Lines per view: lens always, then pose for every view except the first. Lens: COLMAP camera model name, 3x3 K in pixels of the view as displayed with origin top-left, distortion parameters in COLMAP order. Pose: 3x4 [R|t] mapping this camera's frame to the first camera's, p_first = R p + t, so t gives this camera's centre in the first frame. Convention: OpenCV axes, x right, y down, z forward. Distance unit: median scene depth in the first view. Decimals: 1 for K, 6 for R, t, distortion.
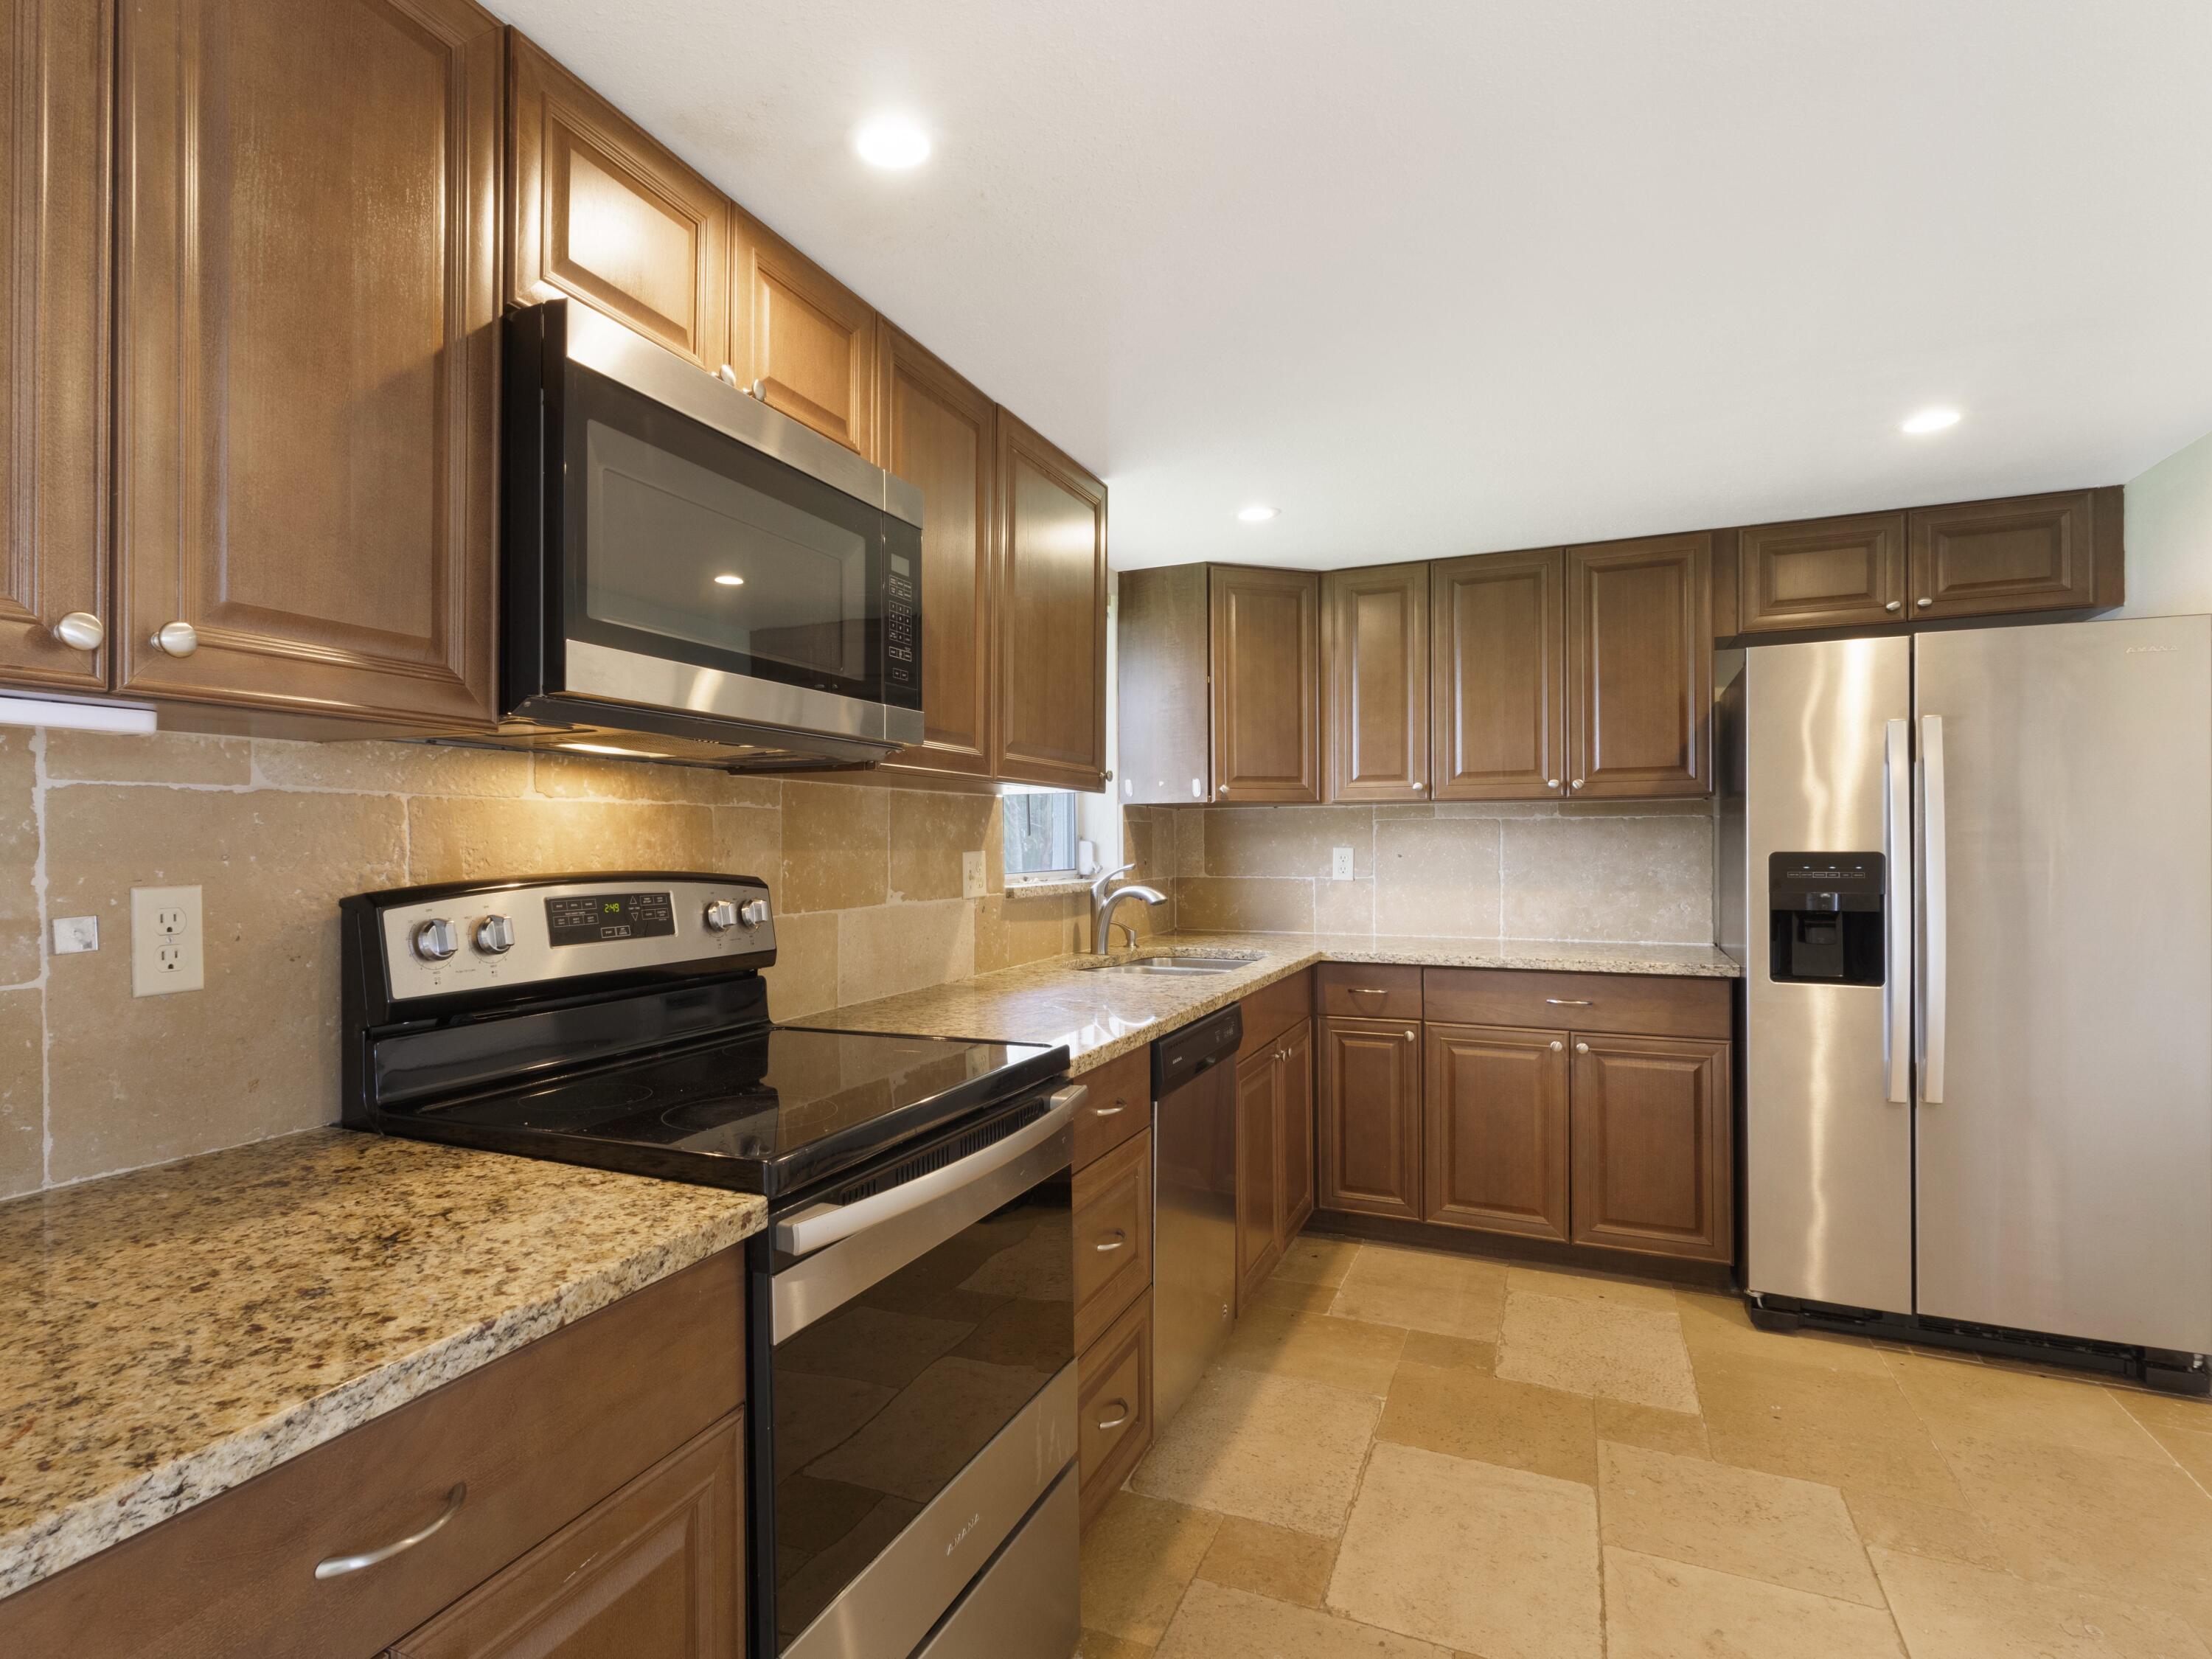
lens RADIAL K [[1155.6, 0, 1106.0], [0, 1155.6, 829.5], [0, 0, 1]] dist [0.001143, 0.001472]
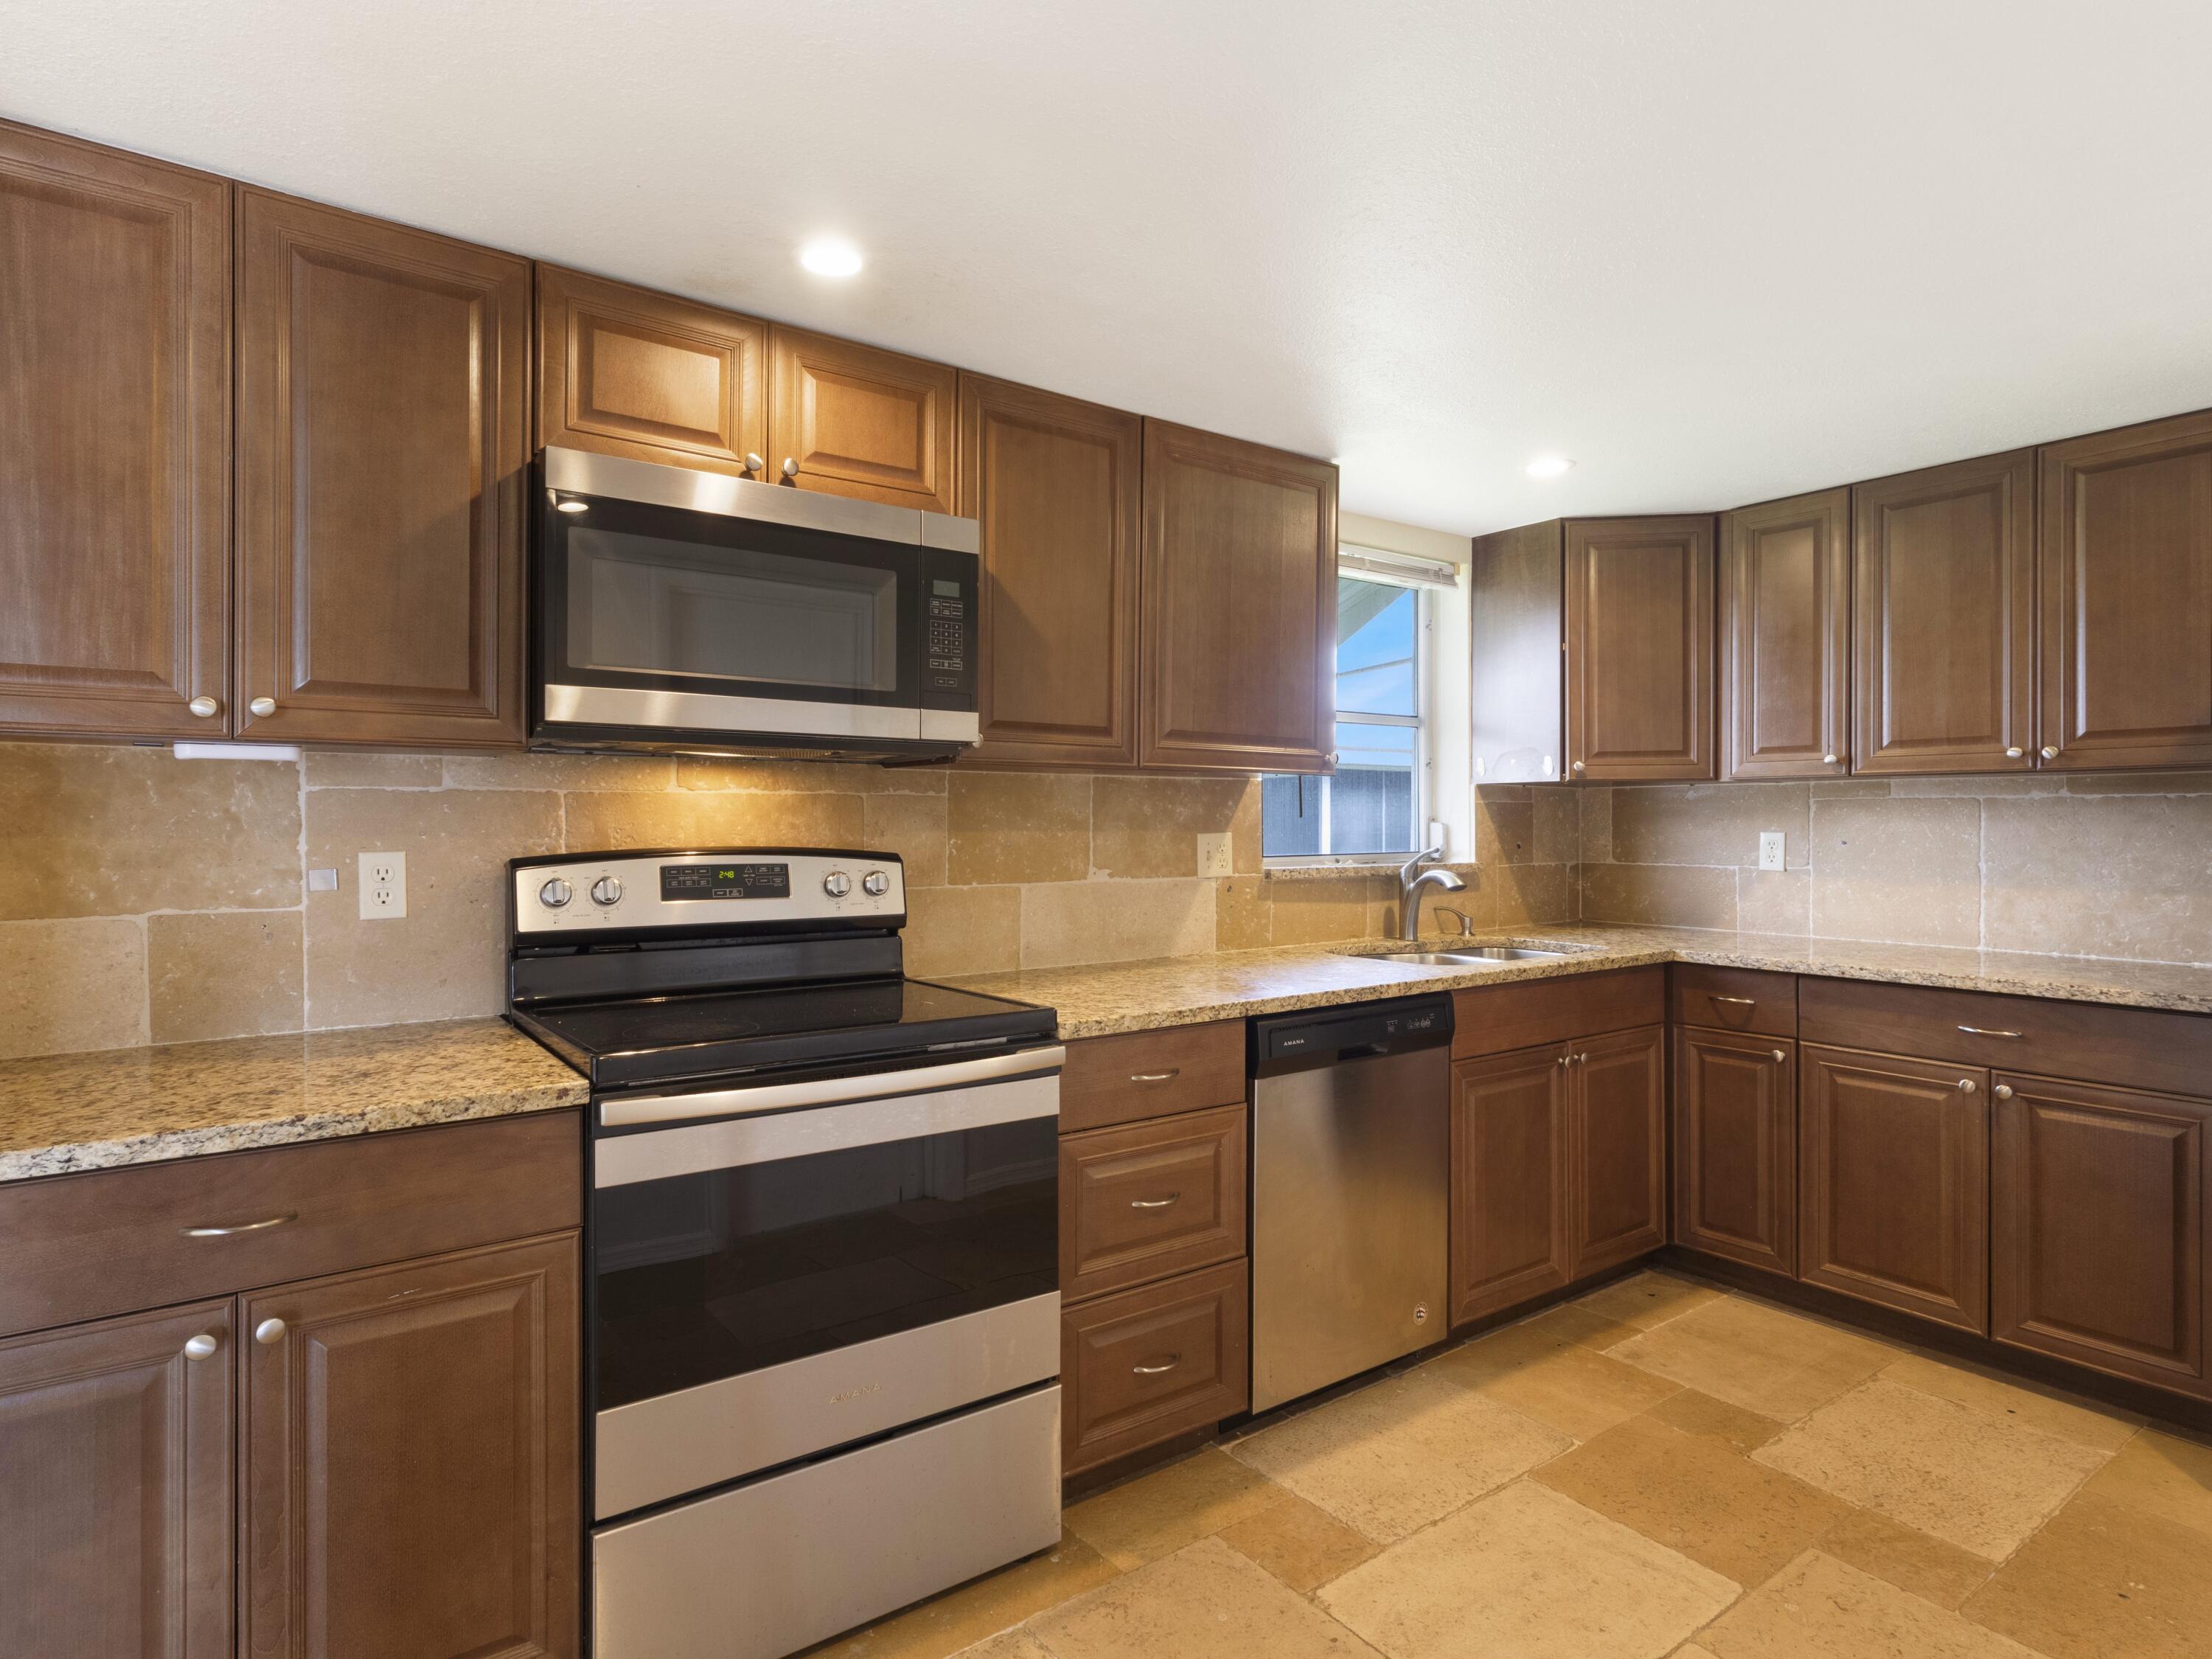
lens RADIAL K [[1181.1, 0, 1107.1], [0, 1181.1, 809.6], [0, 0, 1]] dist [0.002813, 0.000467]
pose [[0.884183, 0.000179, -0.467140, 0.299053], [0.000558, 0.999999, 0.001439, -0.003837], [0.467140, -0.001534, 0.884182, 0.009800]]
